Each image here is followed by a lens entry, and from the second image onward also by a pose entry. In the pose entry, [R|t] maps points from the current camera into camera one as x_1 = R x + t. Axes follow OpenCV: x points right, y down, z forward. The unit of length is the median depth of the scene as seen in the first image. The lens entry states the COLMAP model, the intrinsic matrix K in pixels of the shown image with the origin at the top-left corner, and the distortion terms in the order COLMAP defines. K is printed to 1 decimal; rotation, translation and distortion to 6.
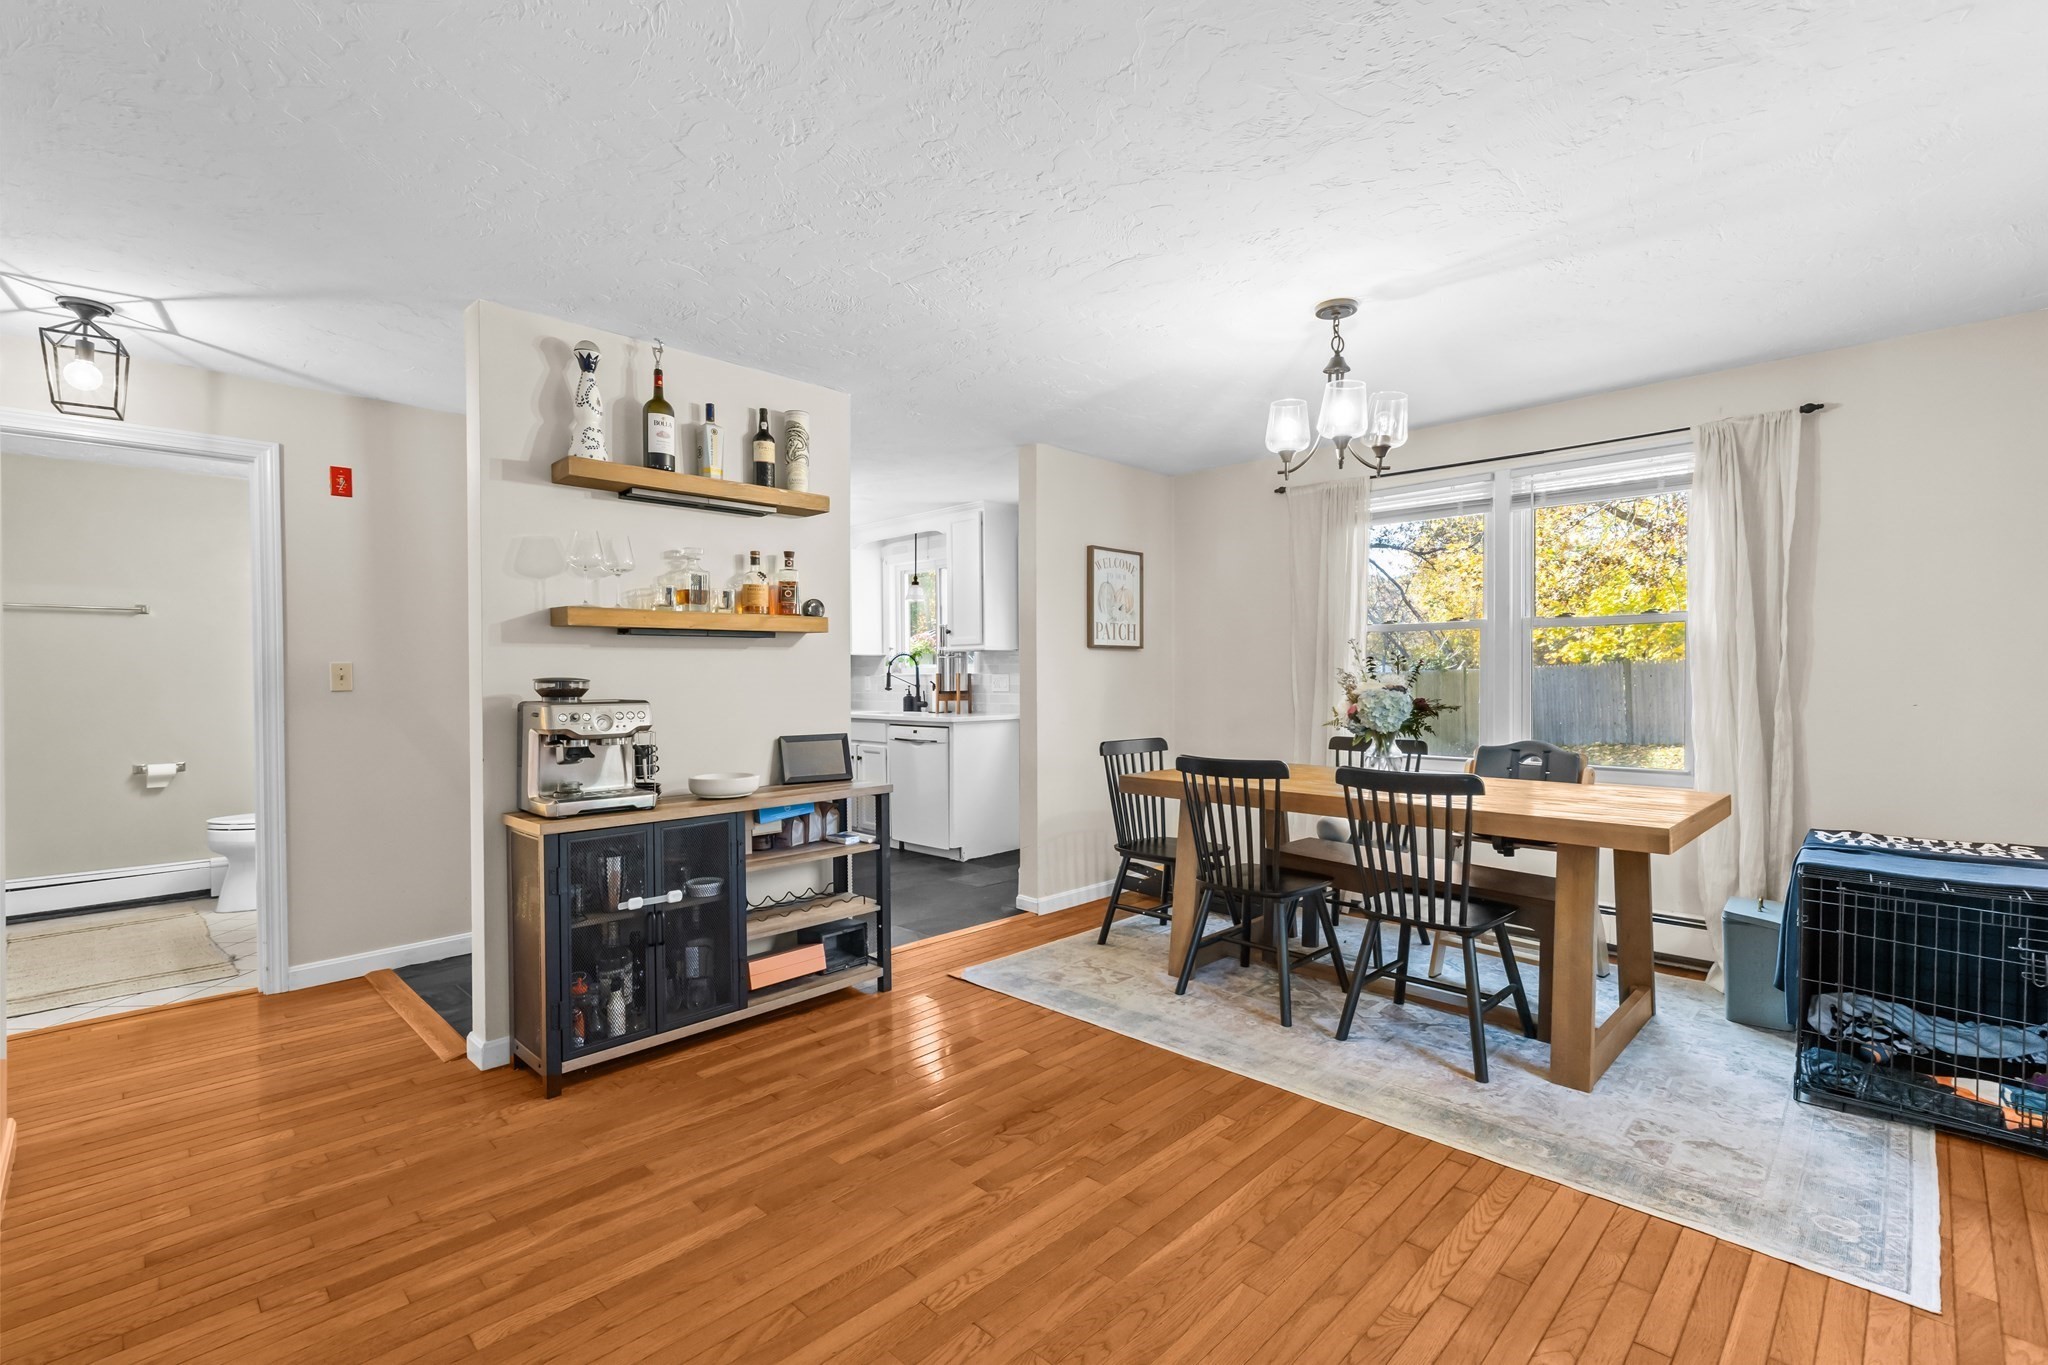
lens RADIAL K [[911.5, 0, 1036.2], [0, 911.5, 683.3], [0, 0, 1]] dist [0.003141, -0.000187]
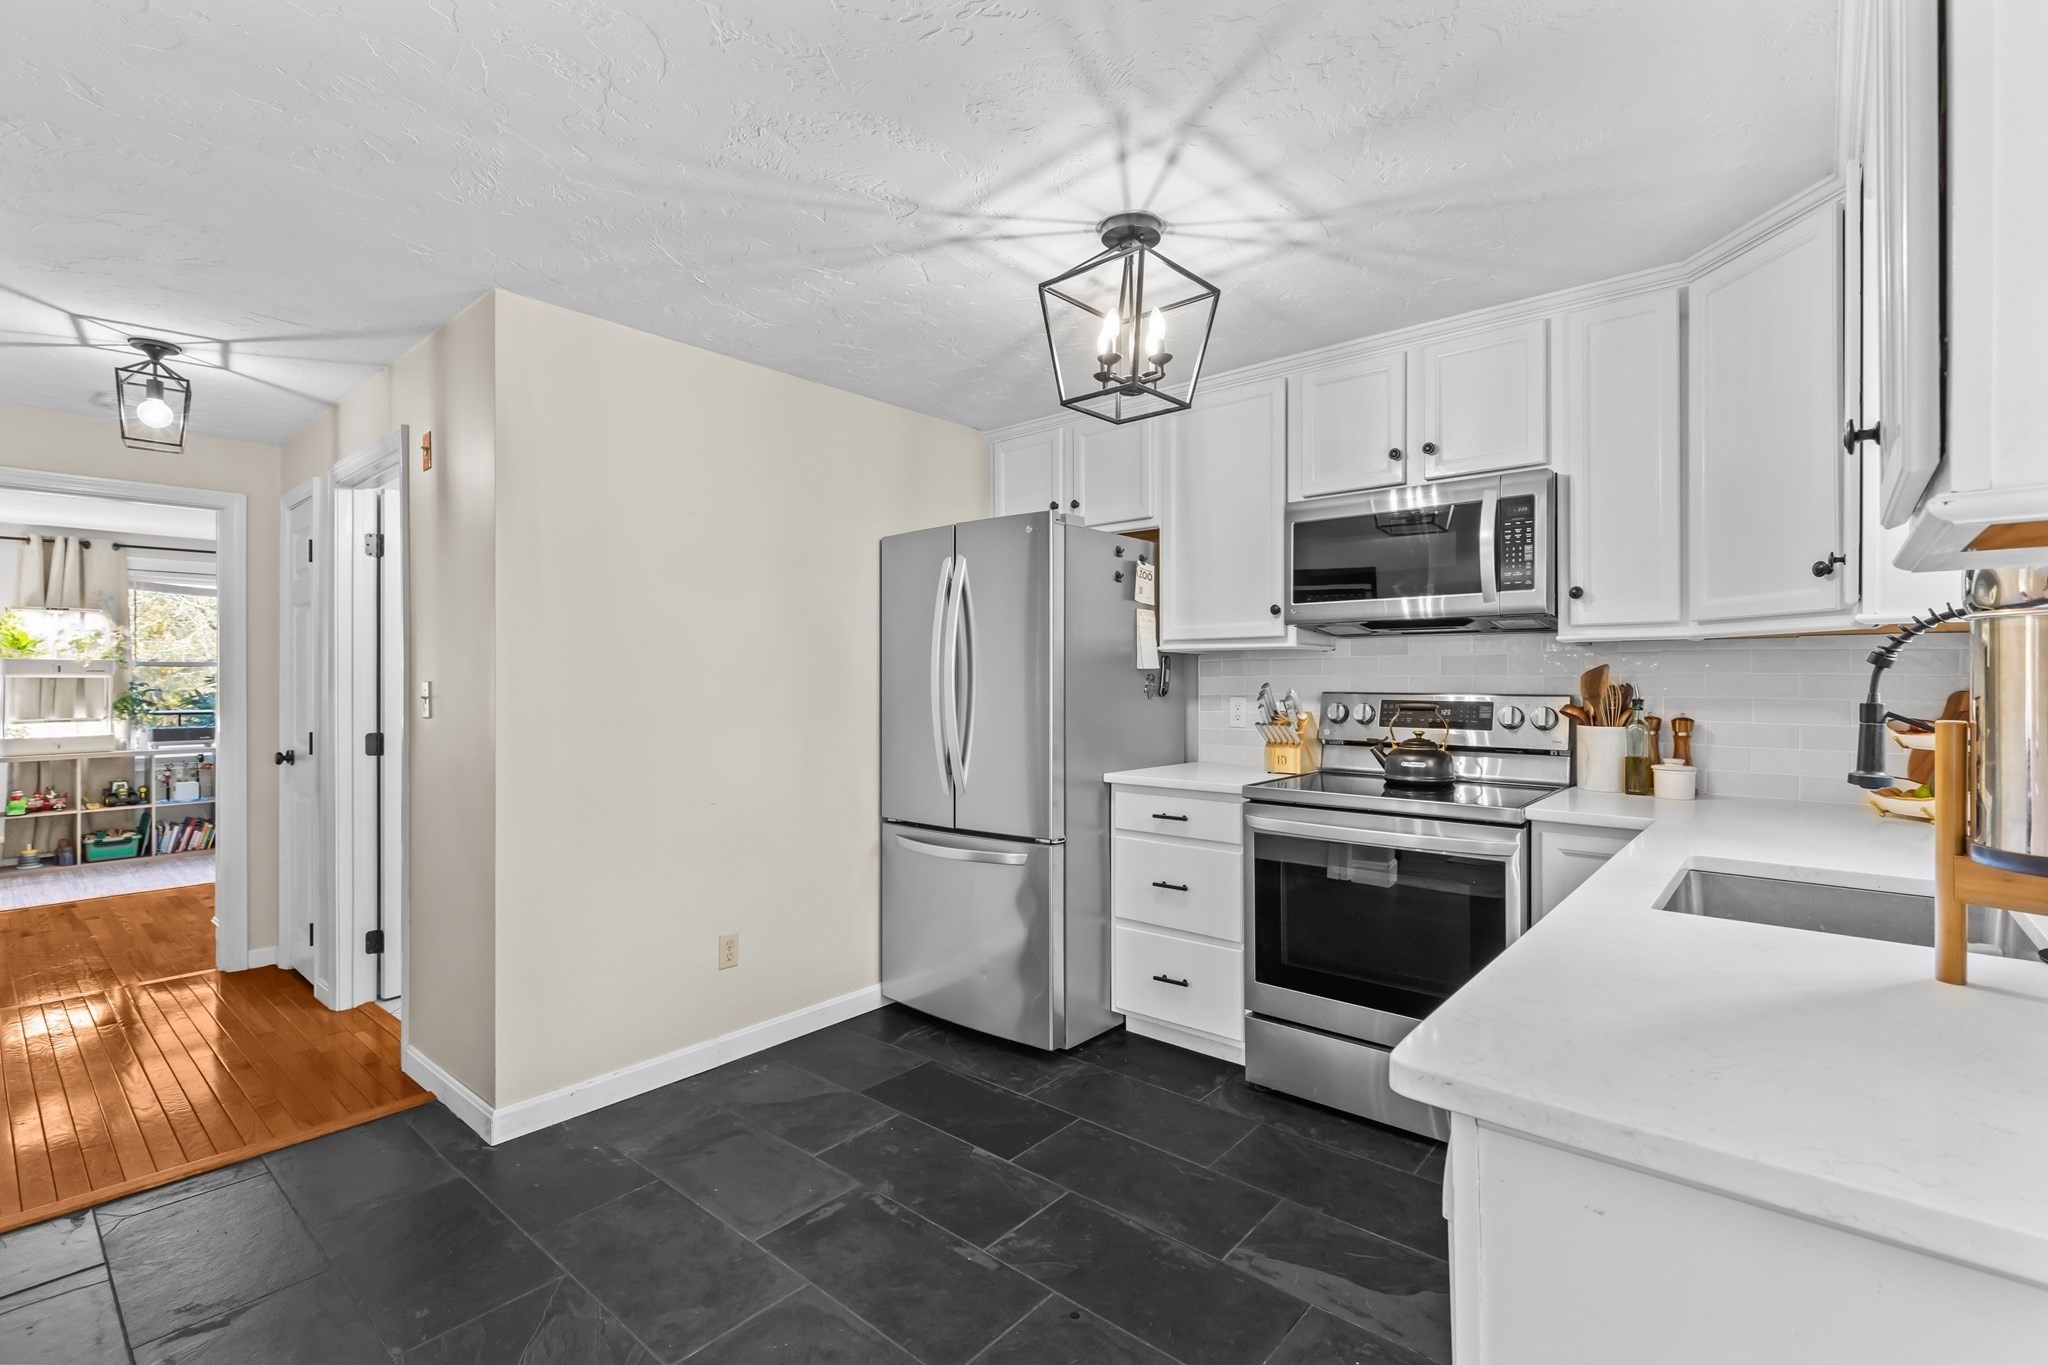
lens RADIAL K [[915.2, 0, 1032.6], [0, 915.2, 685.7], [0, 0, 1]] dist [0.001919, -0.000415]
pose [[0.067343, 0.013408, -0.997640, 0.068473], [-0.004692, 0.999903, 0.013122, -0.034931], [0.997719, 0.003797, 0.067400, 1.586146]]
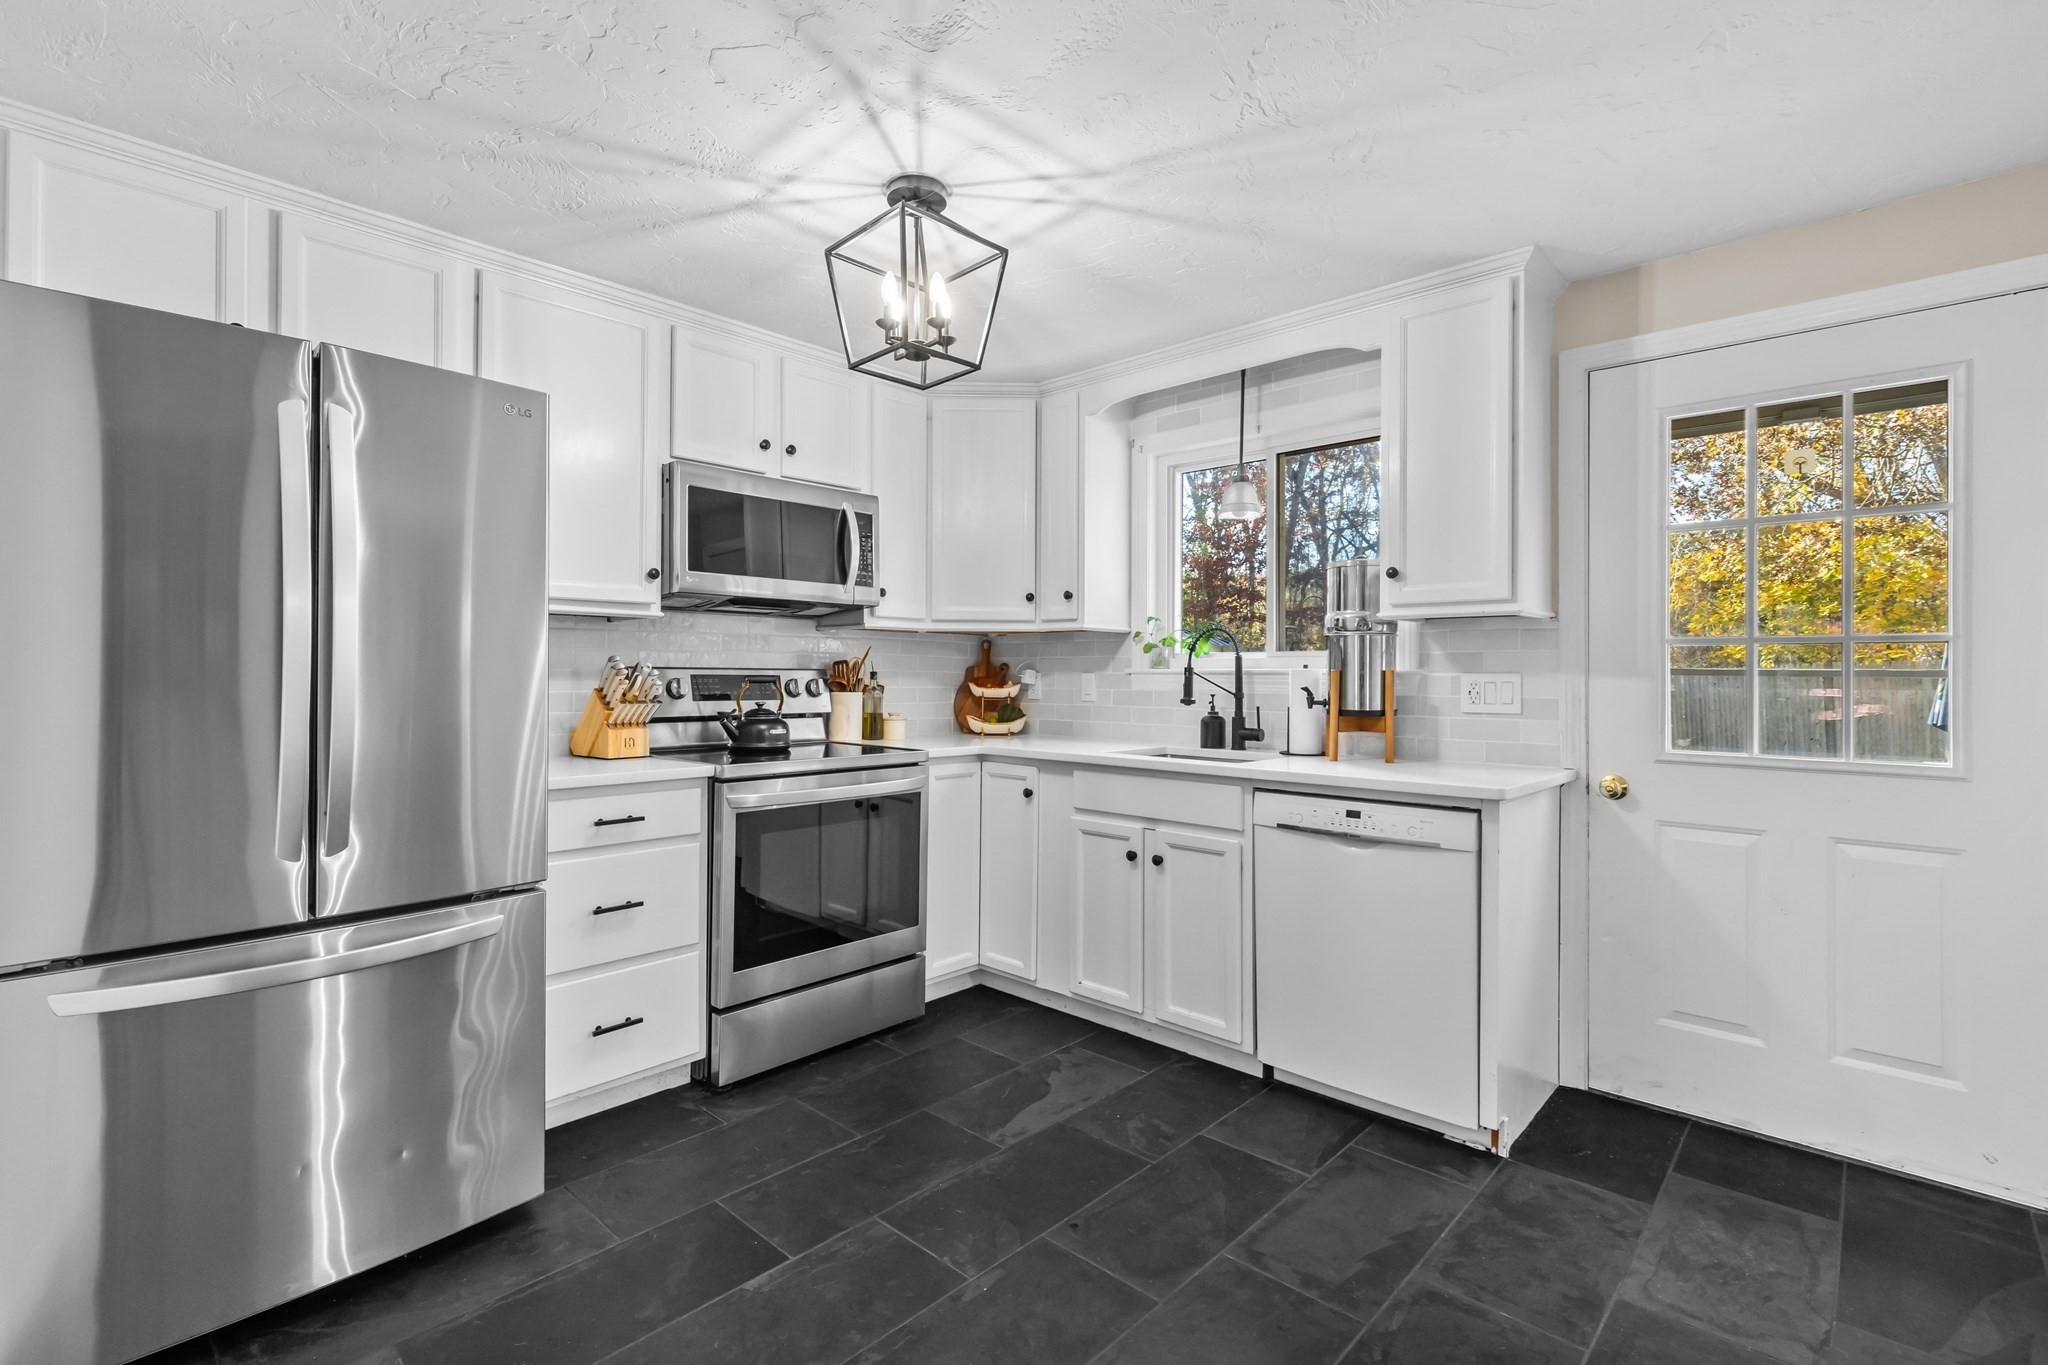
lens RADIAL K [[938.0, 0, 1028.9], [0, 938.0, 672.9], [0, 0, 1]] dist [0.004579, -0.000219]
pose [[0.999529, 0.011610, 0.028407, -0.515161], [-0.011435, 0.999915, -0.006323, -0.009794], [-0.028478, 0.005995, 0.999576, 1.039519]]
